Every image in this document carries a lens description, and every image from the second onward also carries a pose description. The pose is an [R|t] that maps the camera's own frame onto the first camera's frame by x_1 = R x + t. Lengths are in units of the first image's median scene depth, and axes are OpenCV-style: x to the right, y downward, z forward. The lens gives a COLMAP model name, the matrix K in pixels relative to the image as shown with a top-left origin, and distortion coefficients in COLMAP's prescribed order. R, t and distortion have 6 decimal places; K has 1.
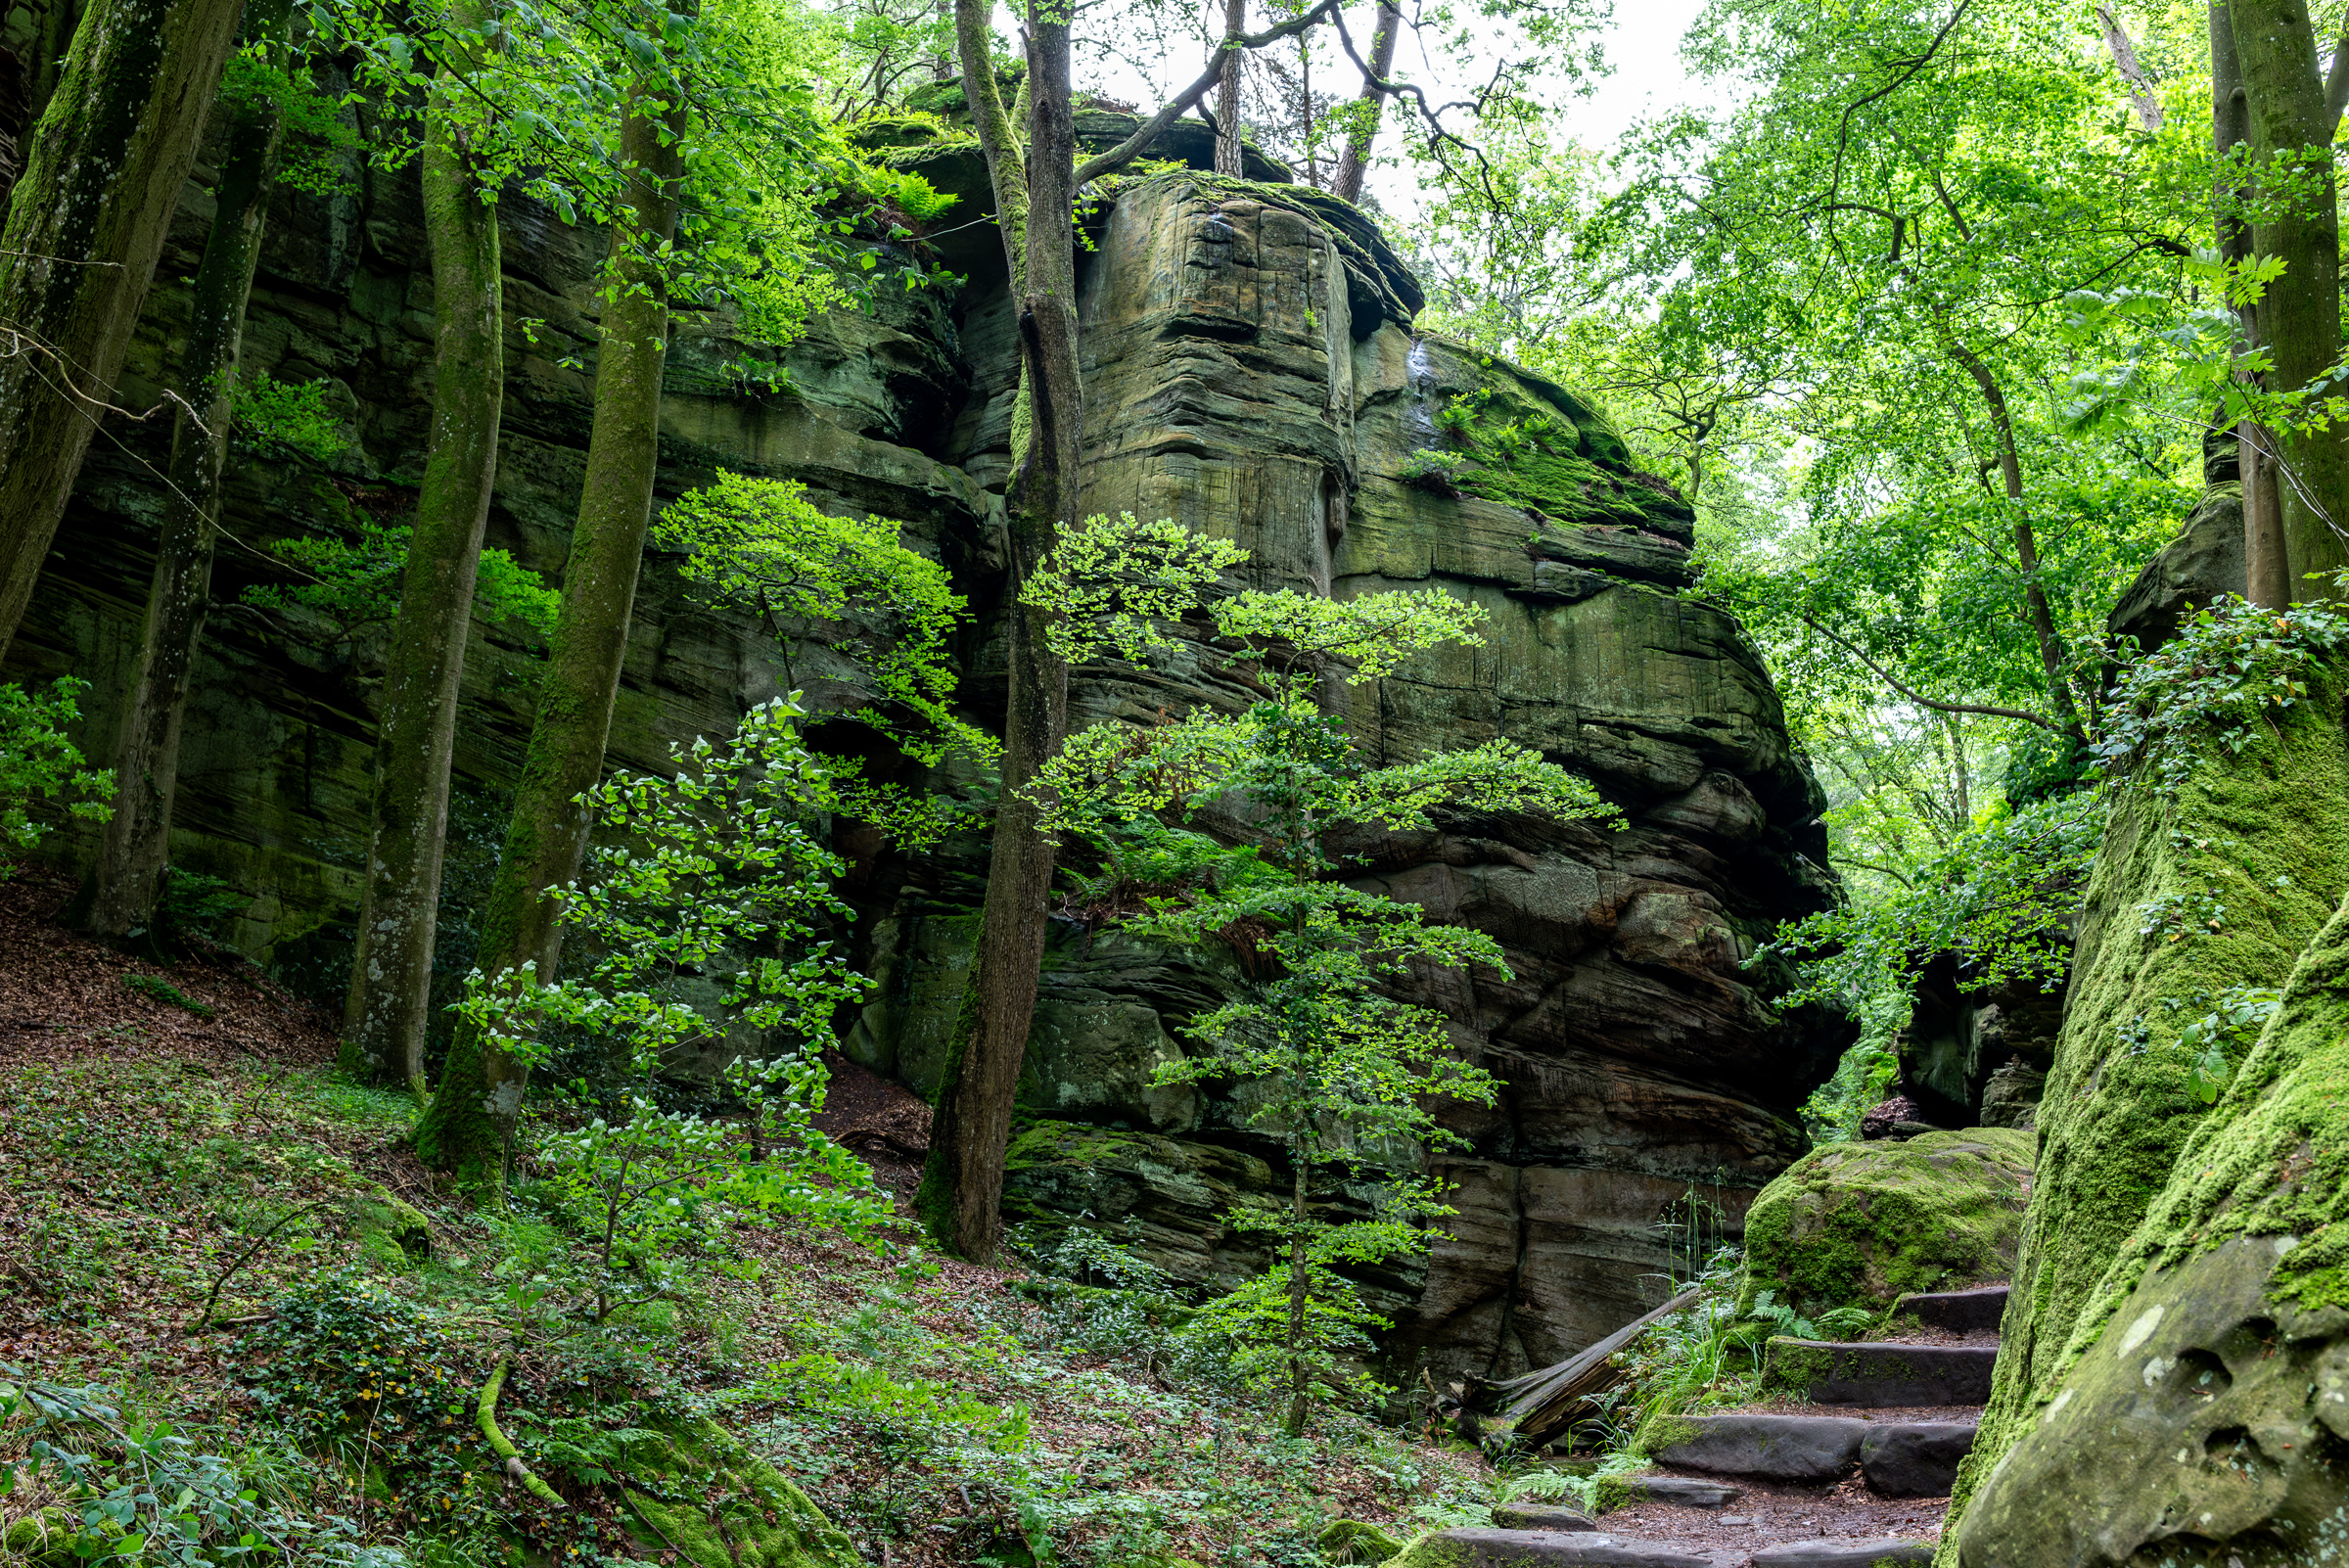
lens RADIAL K [[2733.6, 0, 1183.6], [0, 2733.6, 775.0], [0, 0, 1]] dist [-0.005652, 0.028792]
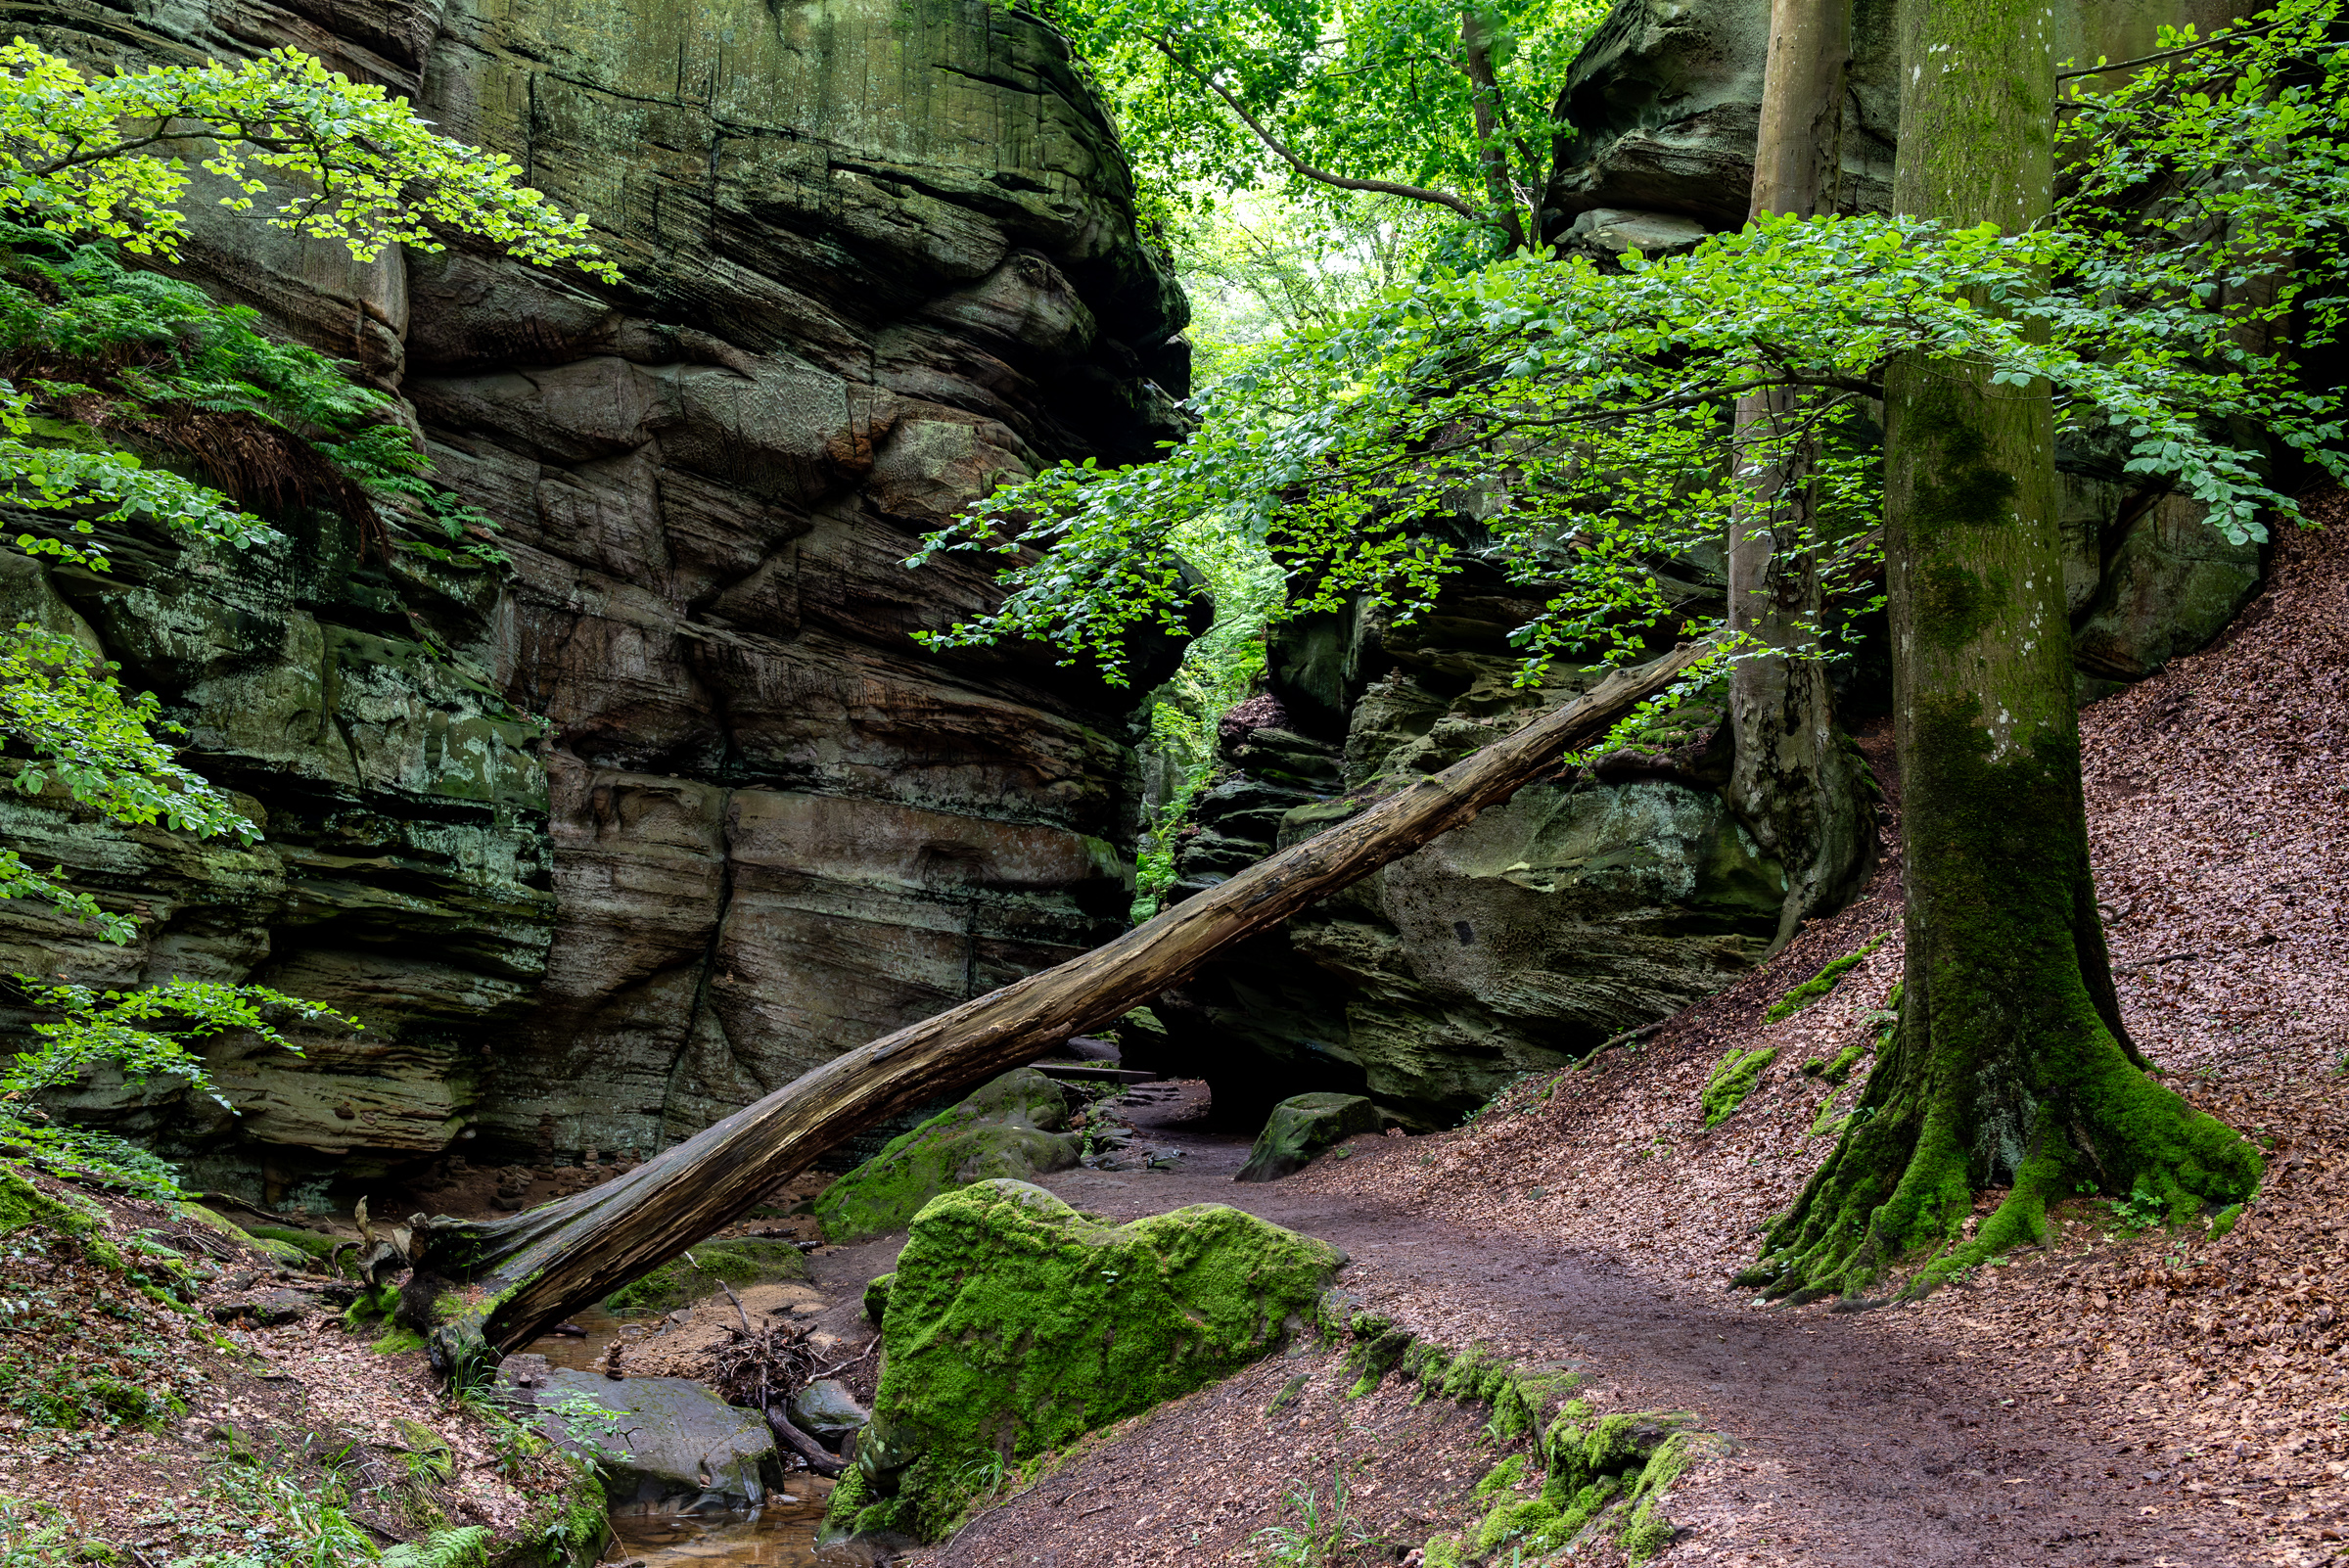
lens RADIAL K [[2733.6, 0, 1183.6], [0, 2733.6, 775.0], [0, 0, 1]] dist [-0.005652, 0.028792]
pose [[0.978525, 0.032164, 0.203602, 0.099495], [-0.066567, 0.984136, 0.164457, 0.013238], [-0.195083, -0.174478, 0.965143, 0.295320]]
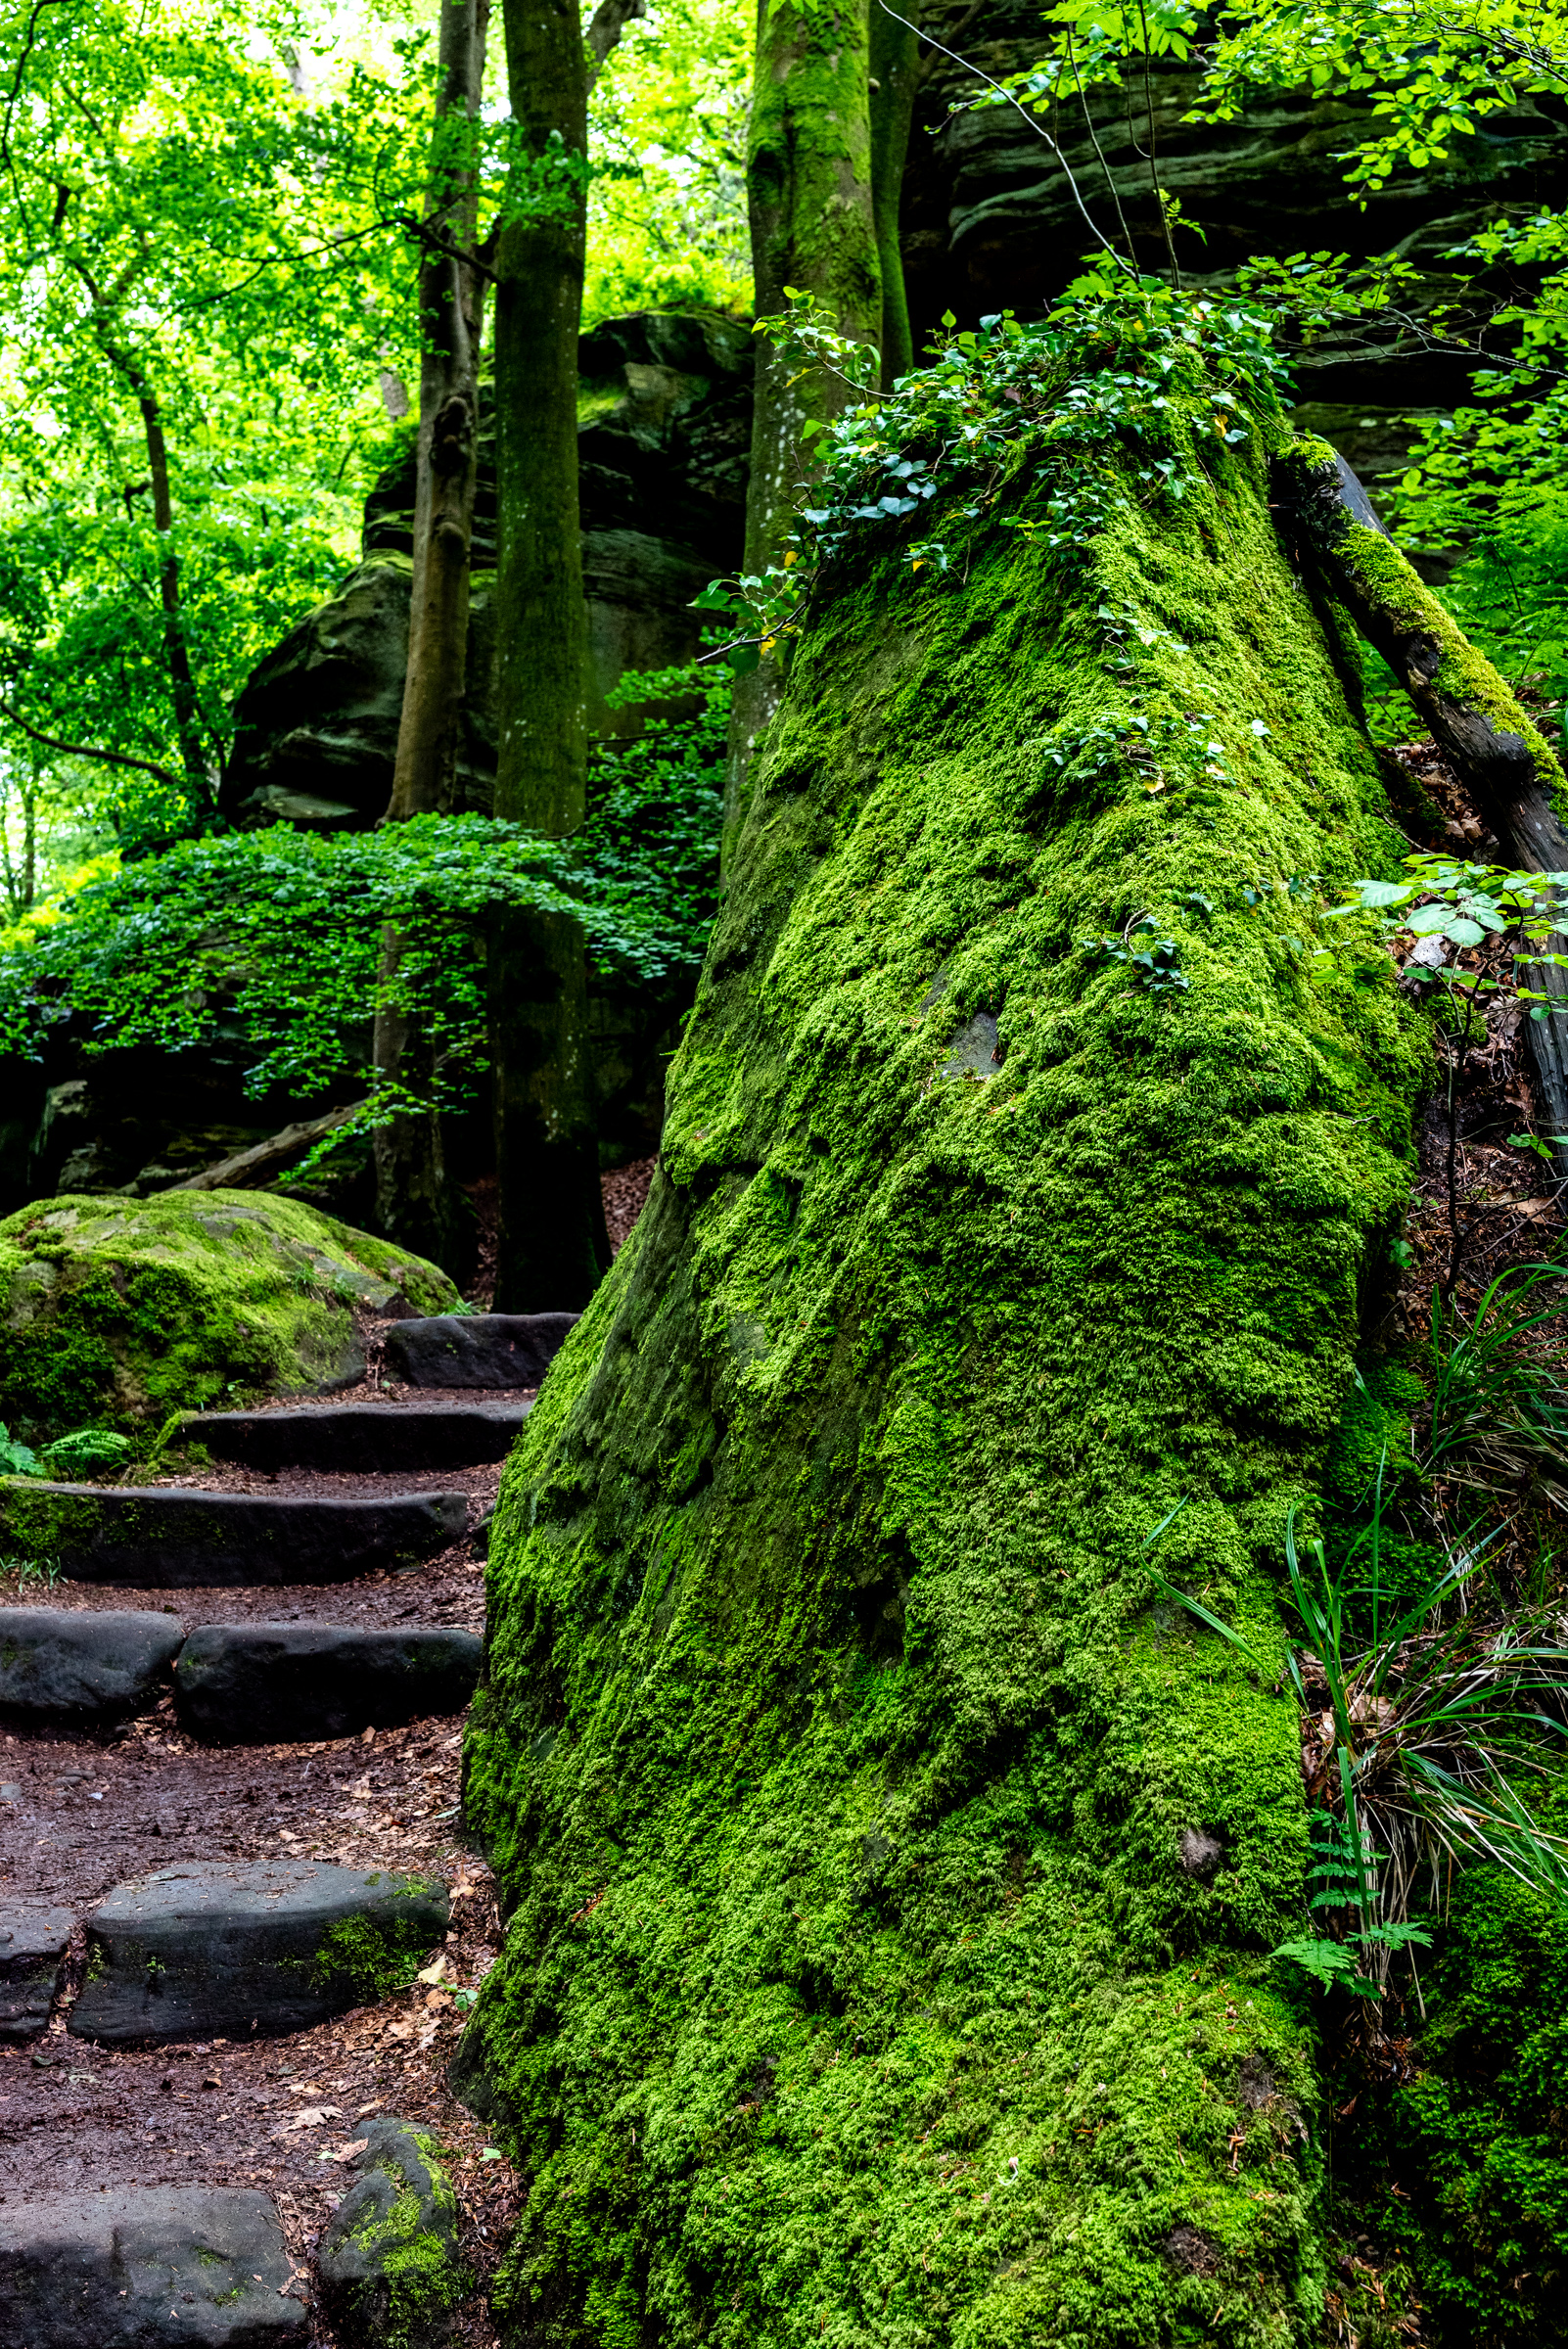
lens RADIAL K [[2733.6, 0, 798.5], [0, 2733.6, 1179.9], [0, 0, 1]] dist [-0.005652, 0.028792]
pose [[0.839806, 0.064683, 0.539020, 0.005664], [-0.125535, 0.989105, 0.076892, 0.016970], [-0.528174, -0.132240, 0.838776, 0.099375]]
